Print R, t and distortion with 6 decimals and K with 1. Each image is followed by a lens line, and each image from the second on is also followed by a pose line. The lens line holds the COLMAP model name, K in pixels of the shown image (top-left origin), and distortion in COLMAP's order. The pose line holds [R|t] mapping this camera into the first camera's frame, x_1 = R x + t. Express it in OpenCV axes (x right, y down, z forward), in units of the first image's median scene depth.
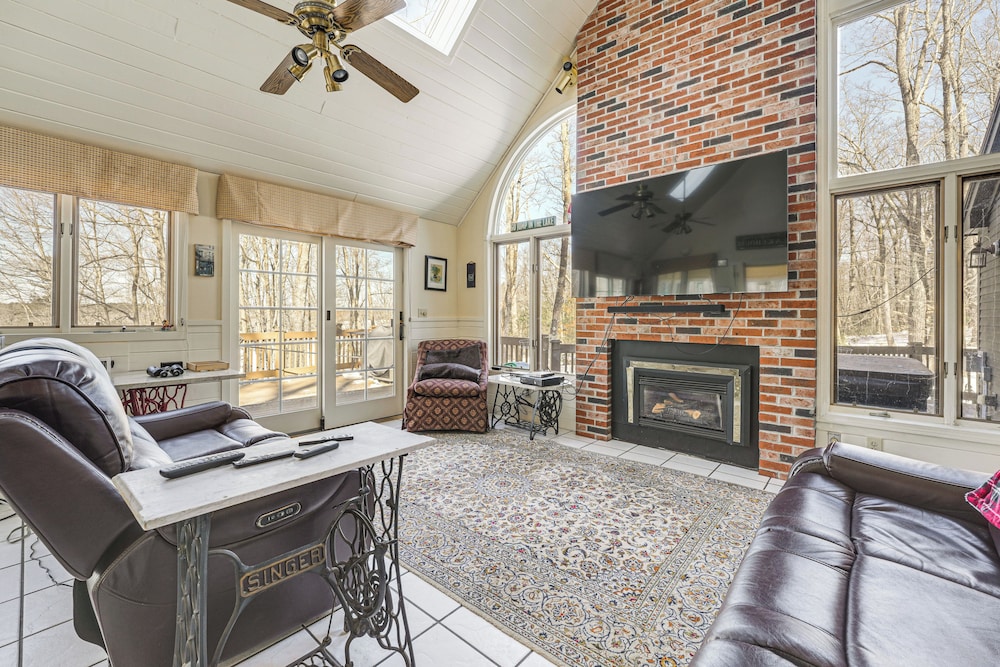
lens RADIAL K [[426.4, 0, 494.9], [0, 426.4, 315.9], [0, 0, 1]] dist [-0.012752, 0.001082]
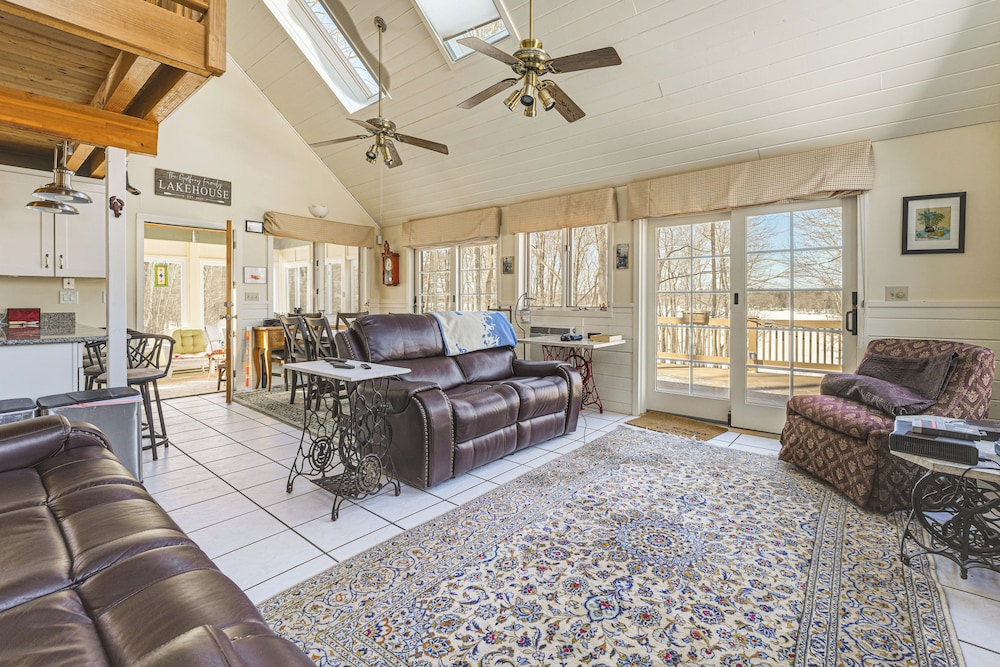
lens RADIAL K [[426.4, 0, 514.5], [0, 426.4, 304.7], [0, 0, 1]] dist [-0.012752, 0.001082]
pose [[0.061256, 0.006199, -0.998103, 0.701271], [0.002610, 0.999976, 0.006371, 0.006807], [0.998119, -0.002995, 0.061238, 0.736602]]
